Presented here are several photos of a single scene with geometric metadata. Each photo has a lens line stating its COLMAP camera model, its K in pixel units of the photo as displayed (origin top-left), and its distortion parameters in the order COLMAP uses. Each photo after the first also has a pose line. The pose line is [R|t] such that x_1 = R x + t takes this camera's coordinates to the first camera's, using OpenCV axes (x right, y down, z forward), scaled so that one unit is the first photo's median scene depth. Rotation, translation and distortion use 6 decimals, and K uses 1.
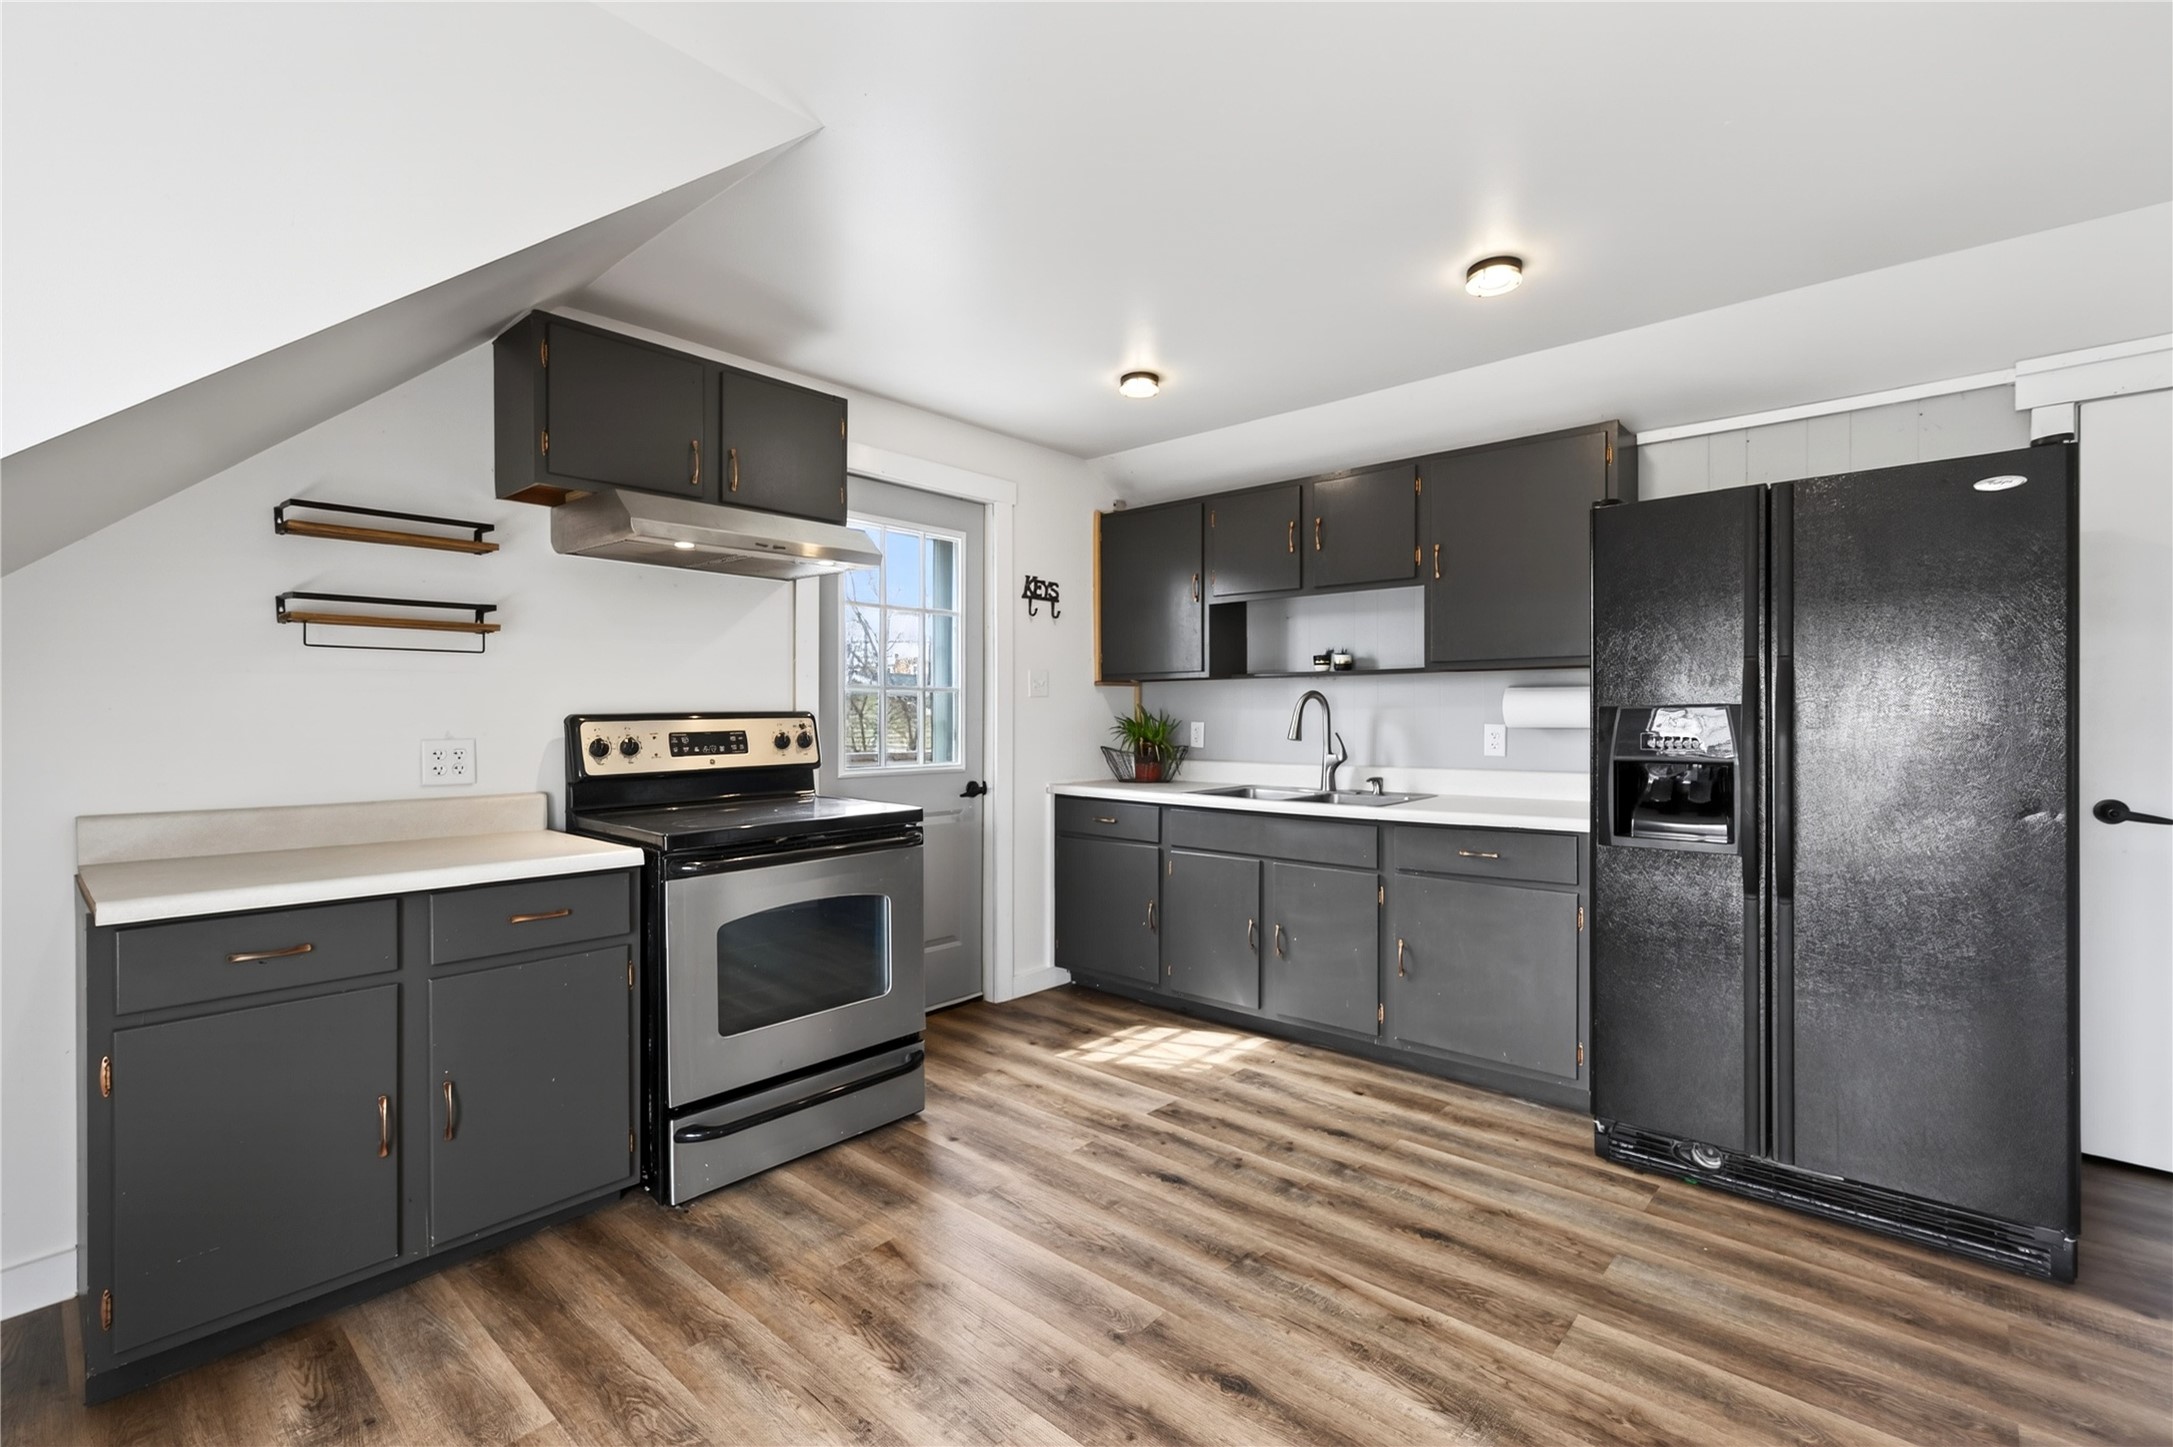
lens RADIAL K [[958.8, 0, 1086.0], [0, 958.8, 737.7], [0, 0, 1]] dist [-0.001897, 0.004813]
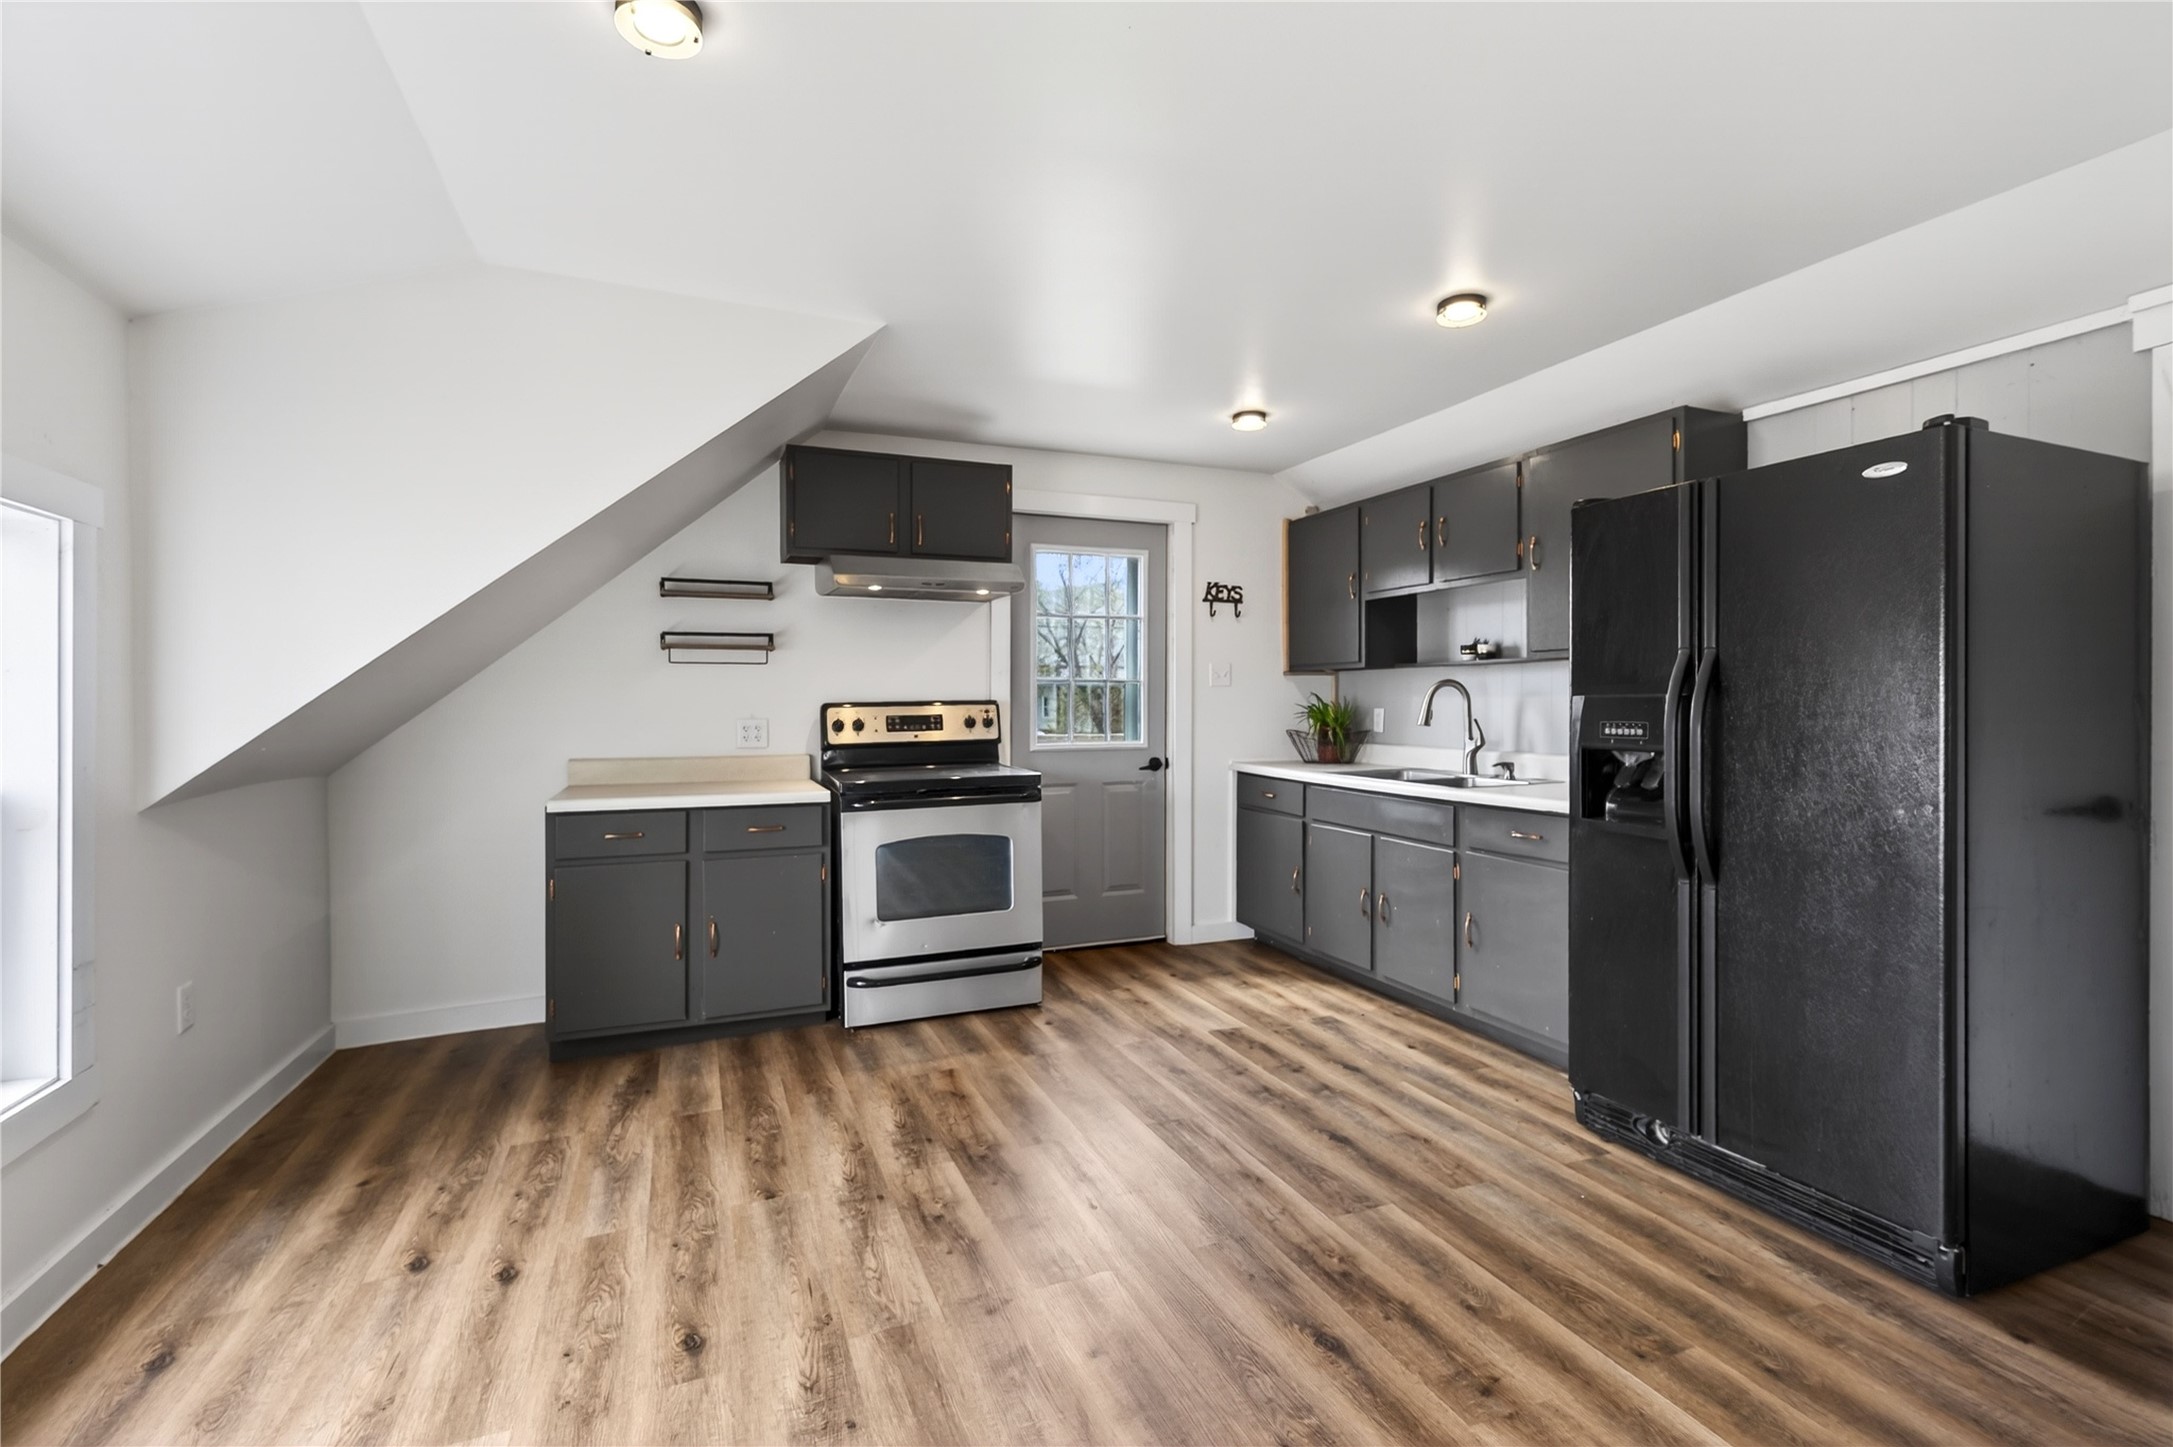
lens RADIAL K [[953.9, 0, 1086.5], [0, 953.9, 723.5], [0, 0, 1]] dist [0.000369, 0.000007]
pose [[0.904352, 0.009430, -0.426683, 0.421926], [-0.008617, 0.999956, 0.003836, -0.001207], [0.426700, 0.000208, 0.904393, -0.153812]]
